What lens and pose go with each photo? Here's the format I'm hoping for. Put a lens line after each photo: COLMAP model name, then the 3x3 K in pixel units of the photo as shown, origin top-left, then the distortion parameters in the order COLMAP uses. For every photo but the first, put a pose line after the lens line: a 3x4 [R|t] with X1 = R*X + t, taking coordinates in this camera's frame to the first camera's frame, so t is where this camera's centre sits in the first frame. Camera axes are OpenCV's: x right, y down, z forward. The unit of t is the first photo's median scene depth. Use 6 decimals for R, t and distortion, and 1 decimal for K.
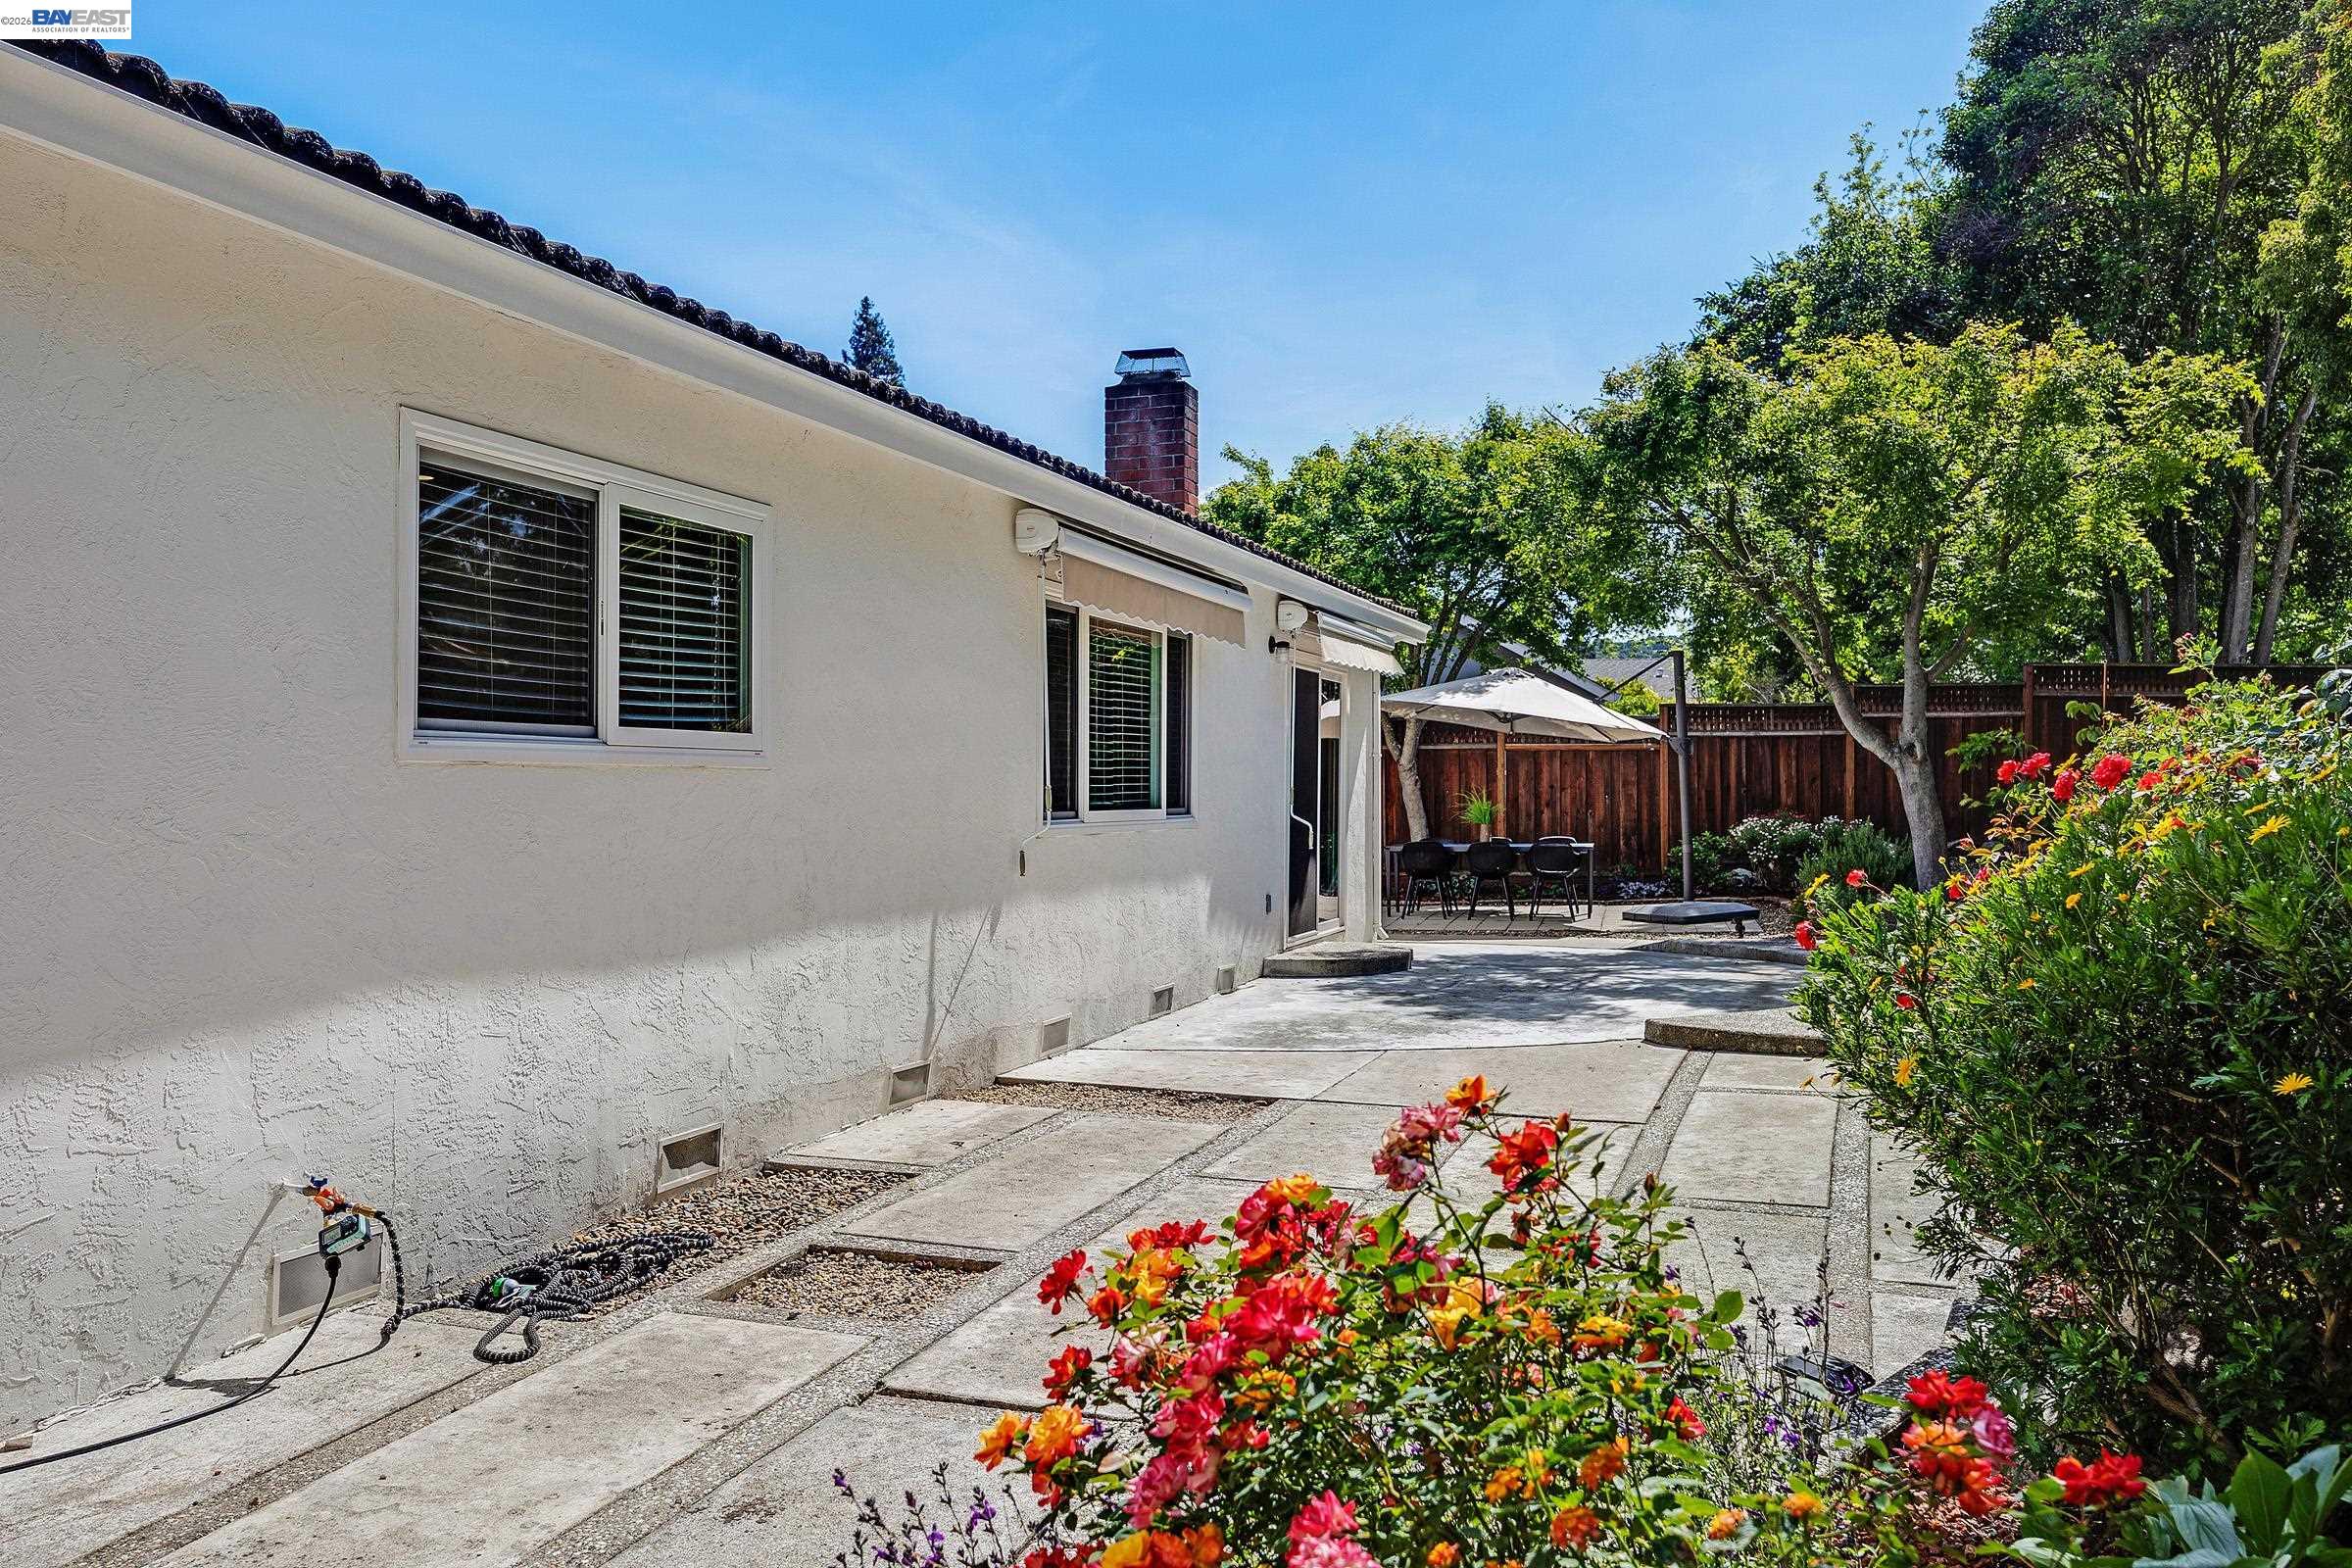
lens RADIAL K [[1783.8, 0, 1176.0], [0, 1783.8, 784.0], [0, 0, 1]] dist [0.002946, 0.000735]
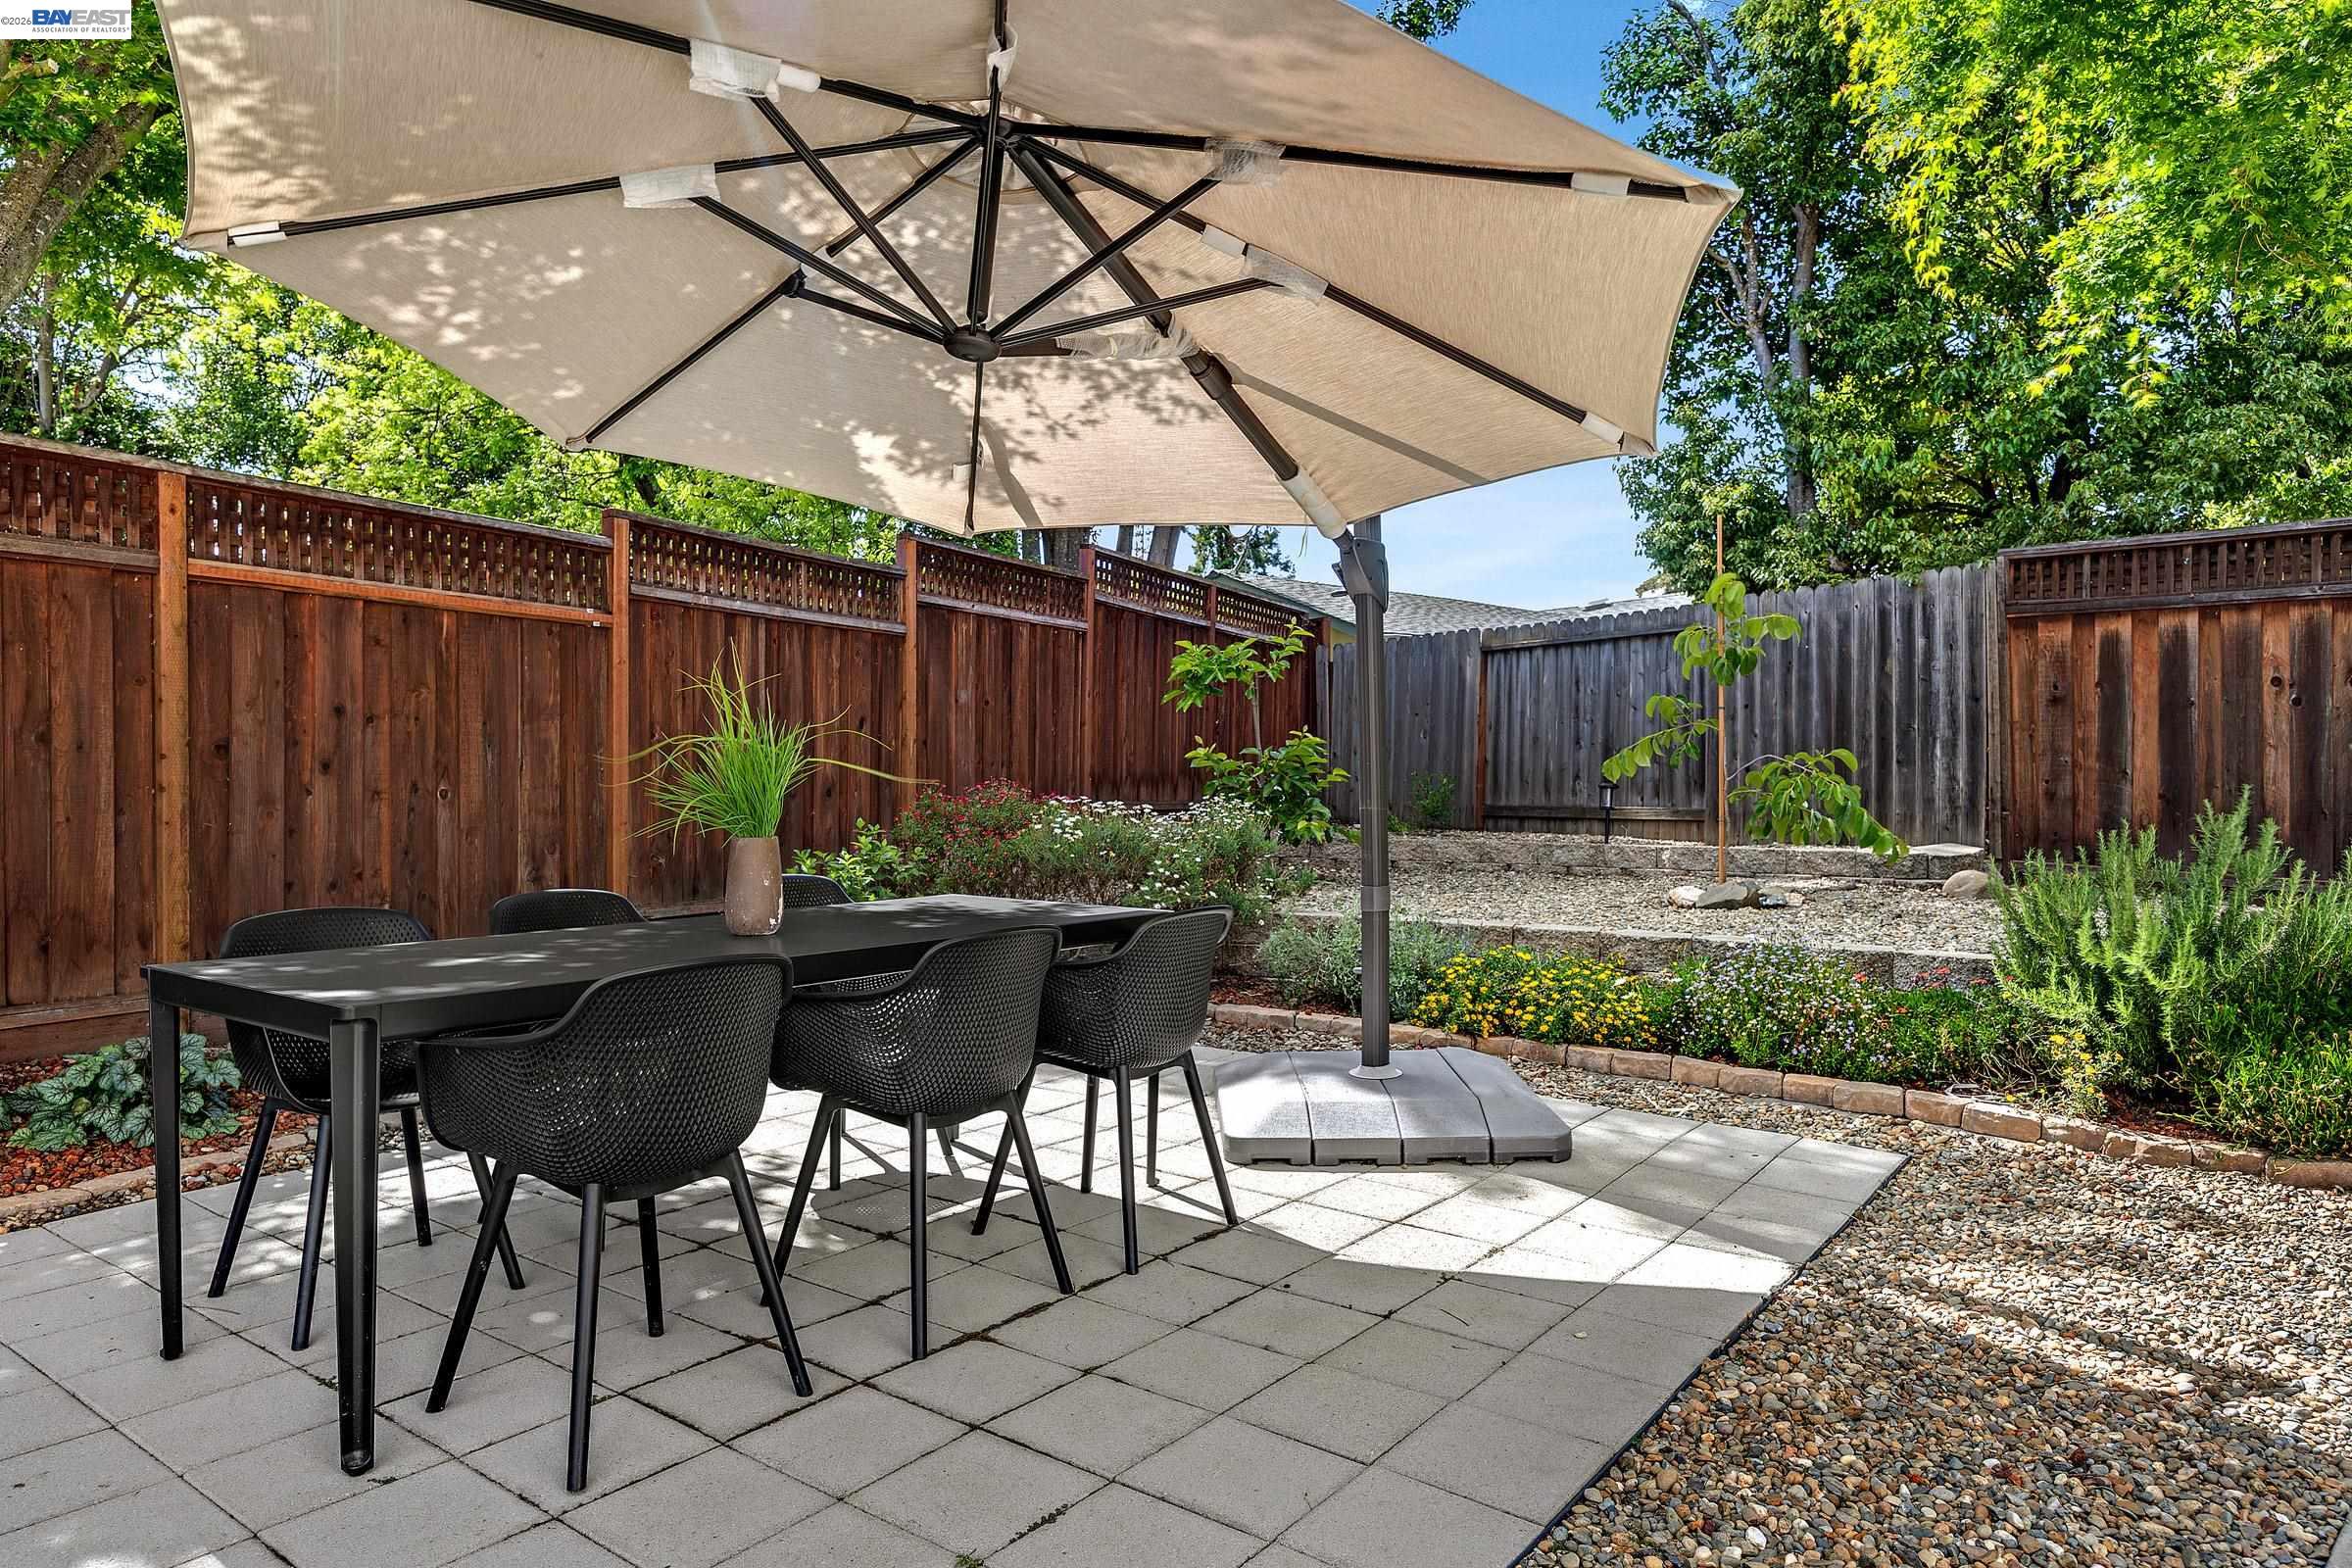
lens RADIAL K [[1545.0, 0, 1176.0], [0, 1545.0, 784.0], [0, 0, 1]] dist [0.006187, 0.002082]
pose [[0.362784, 0.004997, 0.931860, 0.008082], [-0.007538, 0.999969, -0.002428, 0.014571], [-0.931843, -0.006143, 0.362810, 0.784393]]
